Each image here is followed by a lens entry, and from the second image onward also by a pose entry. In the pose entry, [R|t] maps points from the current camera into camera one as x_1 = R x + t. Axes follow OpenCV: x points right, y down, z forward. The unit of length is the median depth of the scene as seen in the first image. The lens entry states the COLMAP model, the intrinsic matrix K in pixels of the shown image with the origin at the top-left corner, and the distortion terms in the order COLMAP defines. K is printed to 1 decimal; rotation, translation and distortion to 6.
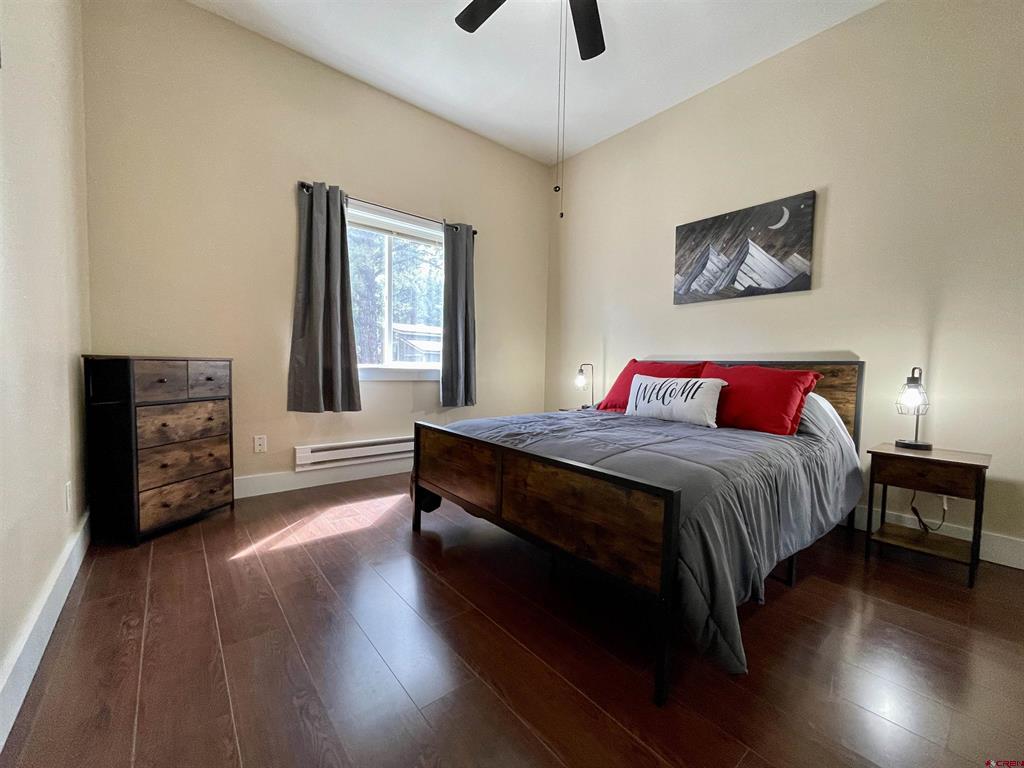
lens RADIAL K [[409.6, 0, 512.7], [0, 409.6, 384.4], [0, 0, 1]] dist [0.000012, 0.000011]
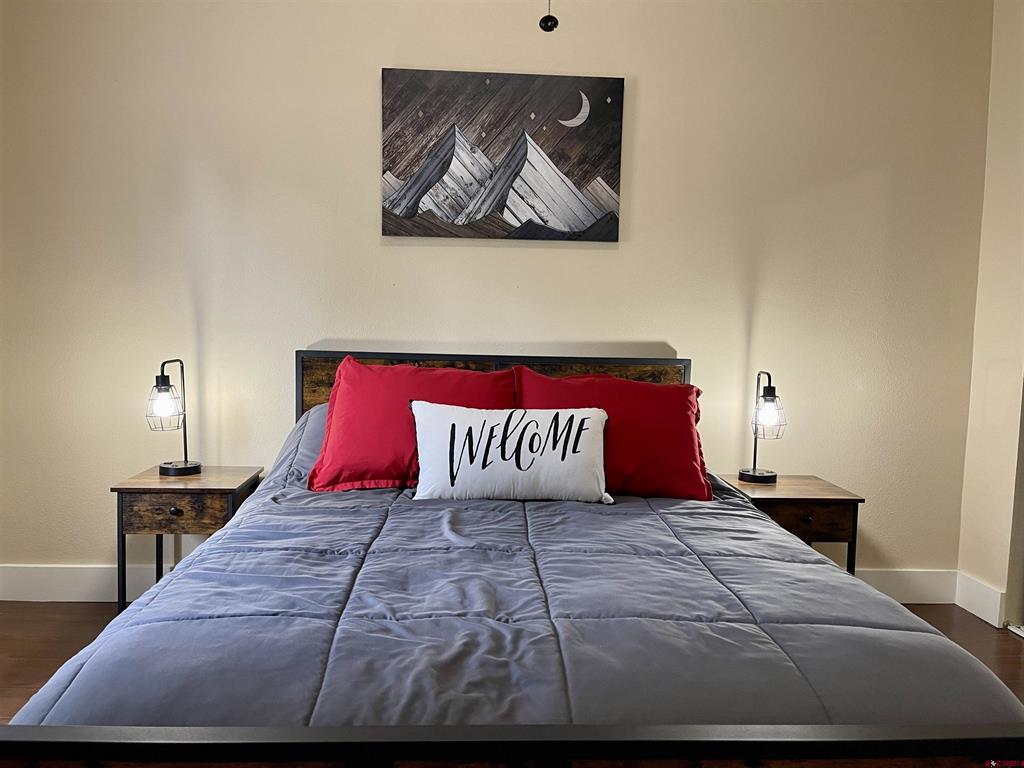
lens RADIAL K [[778.4, 0, 511.8], [0, 778.4, 385.5], [0, 0, 1]] dist [0.031184, 0.000280]
pose [[0.603263, -0.068884, 0.794562, -0.294088], [0.025008, 0.997407, 0.067482, -0.091211], [-0.797150, -0.020839, 0.603421, 0.383247]]
